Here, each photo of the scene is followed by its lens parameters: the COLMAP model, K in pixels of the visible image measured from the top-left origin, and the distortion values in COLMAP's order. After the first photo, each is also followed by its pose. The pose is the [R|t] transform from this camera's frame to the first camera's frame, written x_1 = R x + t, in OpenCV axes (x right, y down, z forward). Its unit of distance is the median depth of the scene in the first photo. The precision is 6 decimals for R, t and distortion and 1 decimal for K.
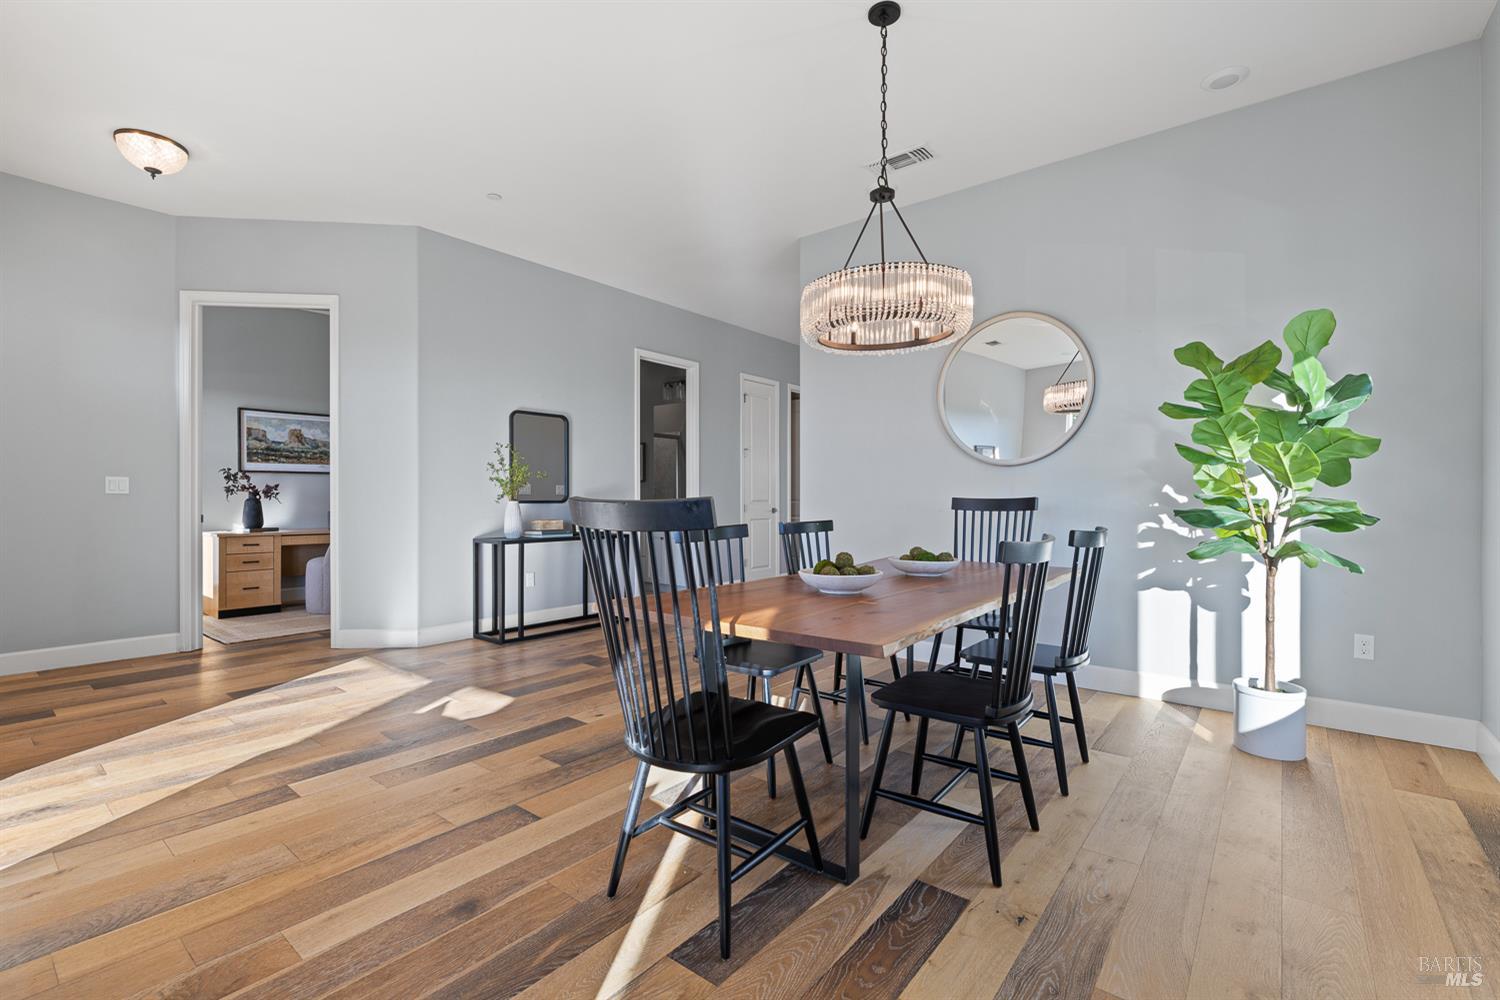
lens RADIAL K [[676.5, 0, 754.3], [0, 676.5, 497.7], [0, 0, 1]] dist [-0.004764, 0.000283]
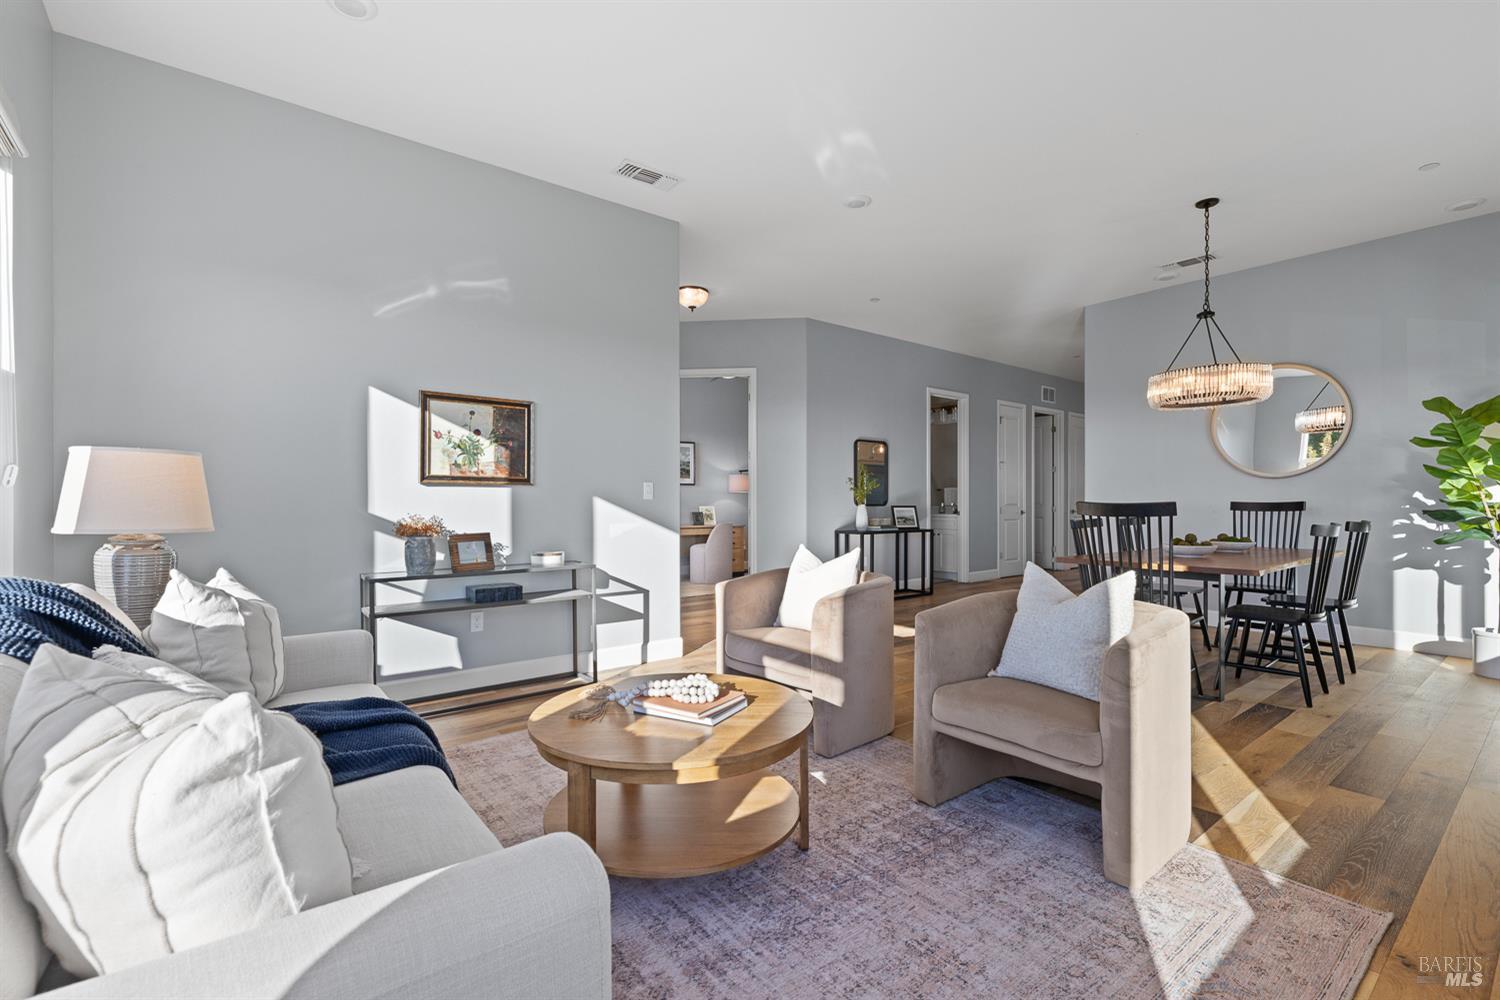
lens RADIAL K [[676.8, 0, 750.0], [0, 676.8, 500.0], [0, 0, 1]] dist [-0.000943, 0.000002]
pose [[0.973266, -0.001635, -0.229676, -0.428499], [0.000892, 0.999994, -0.003339, 0.000149], [0.229680, 0.003045, 0.973261, -0.707456]]
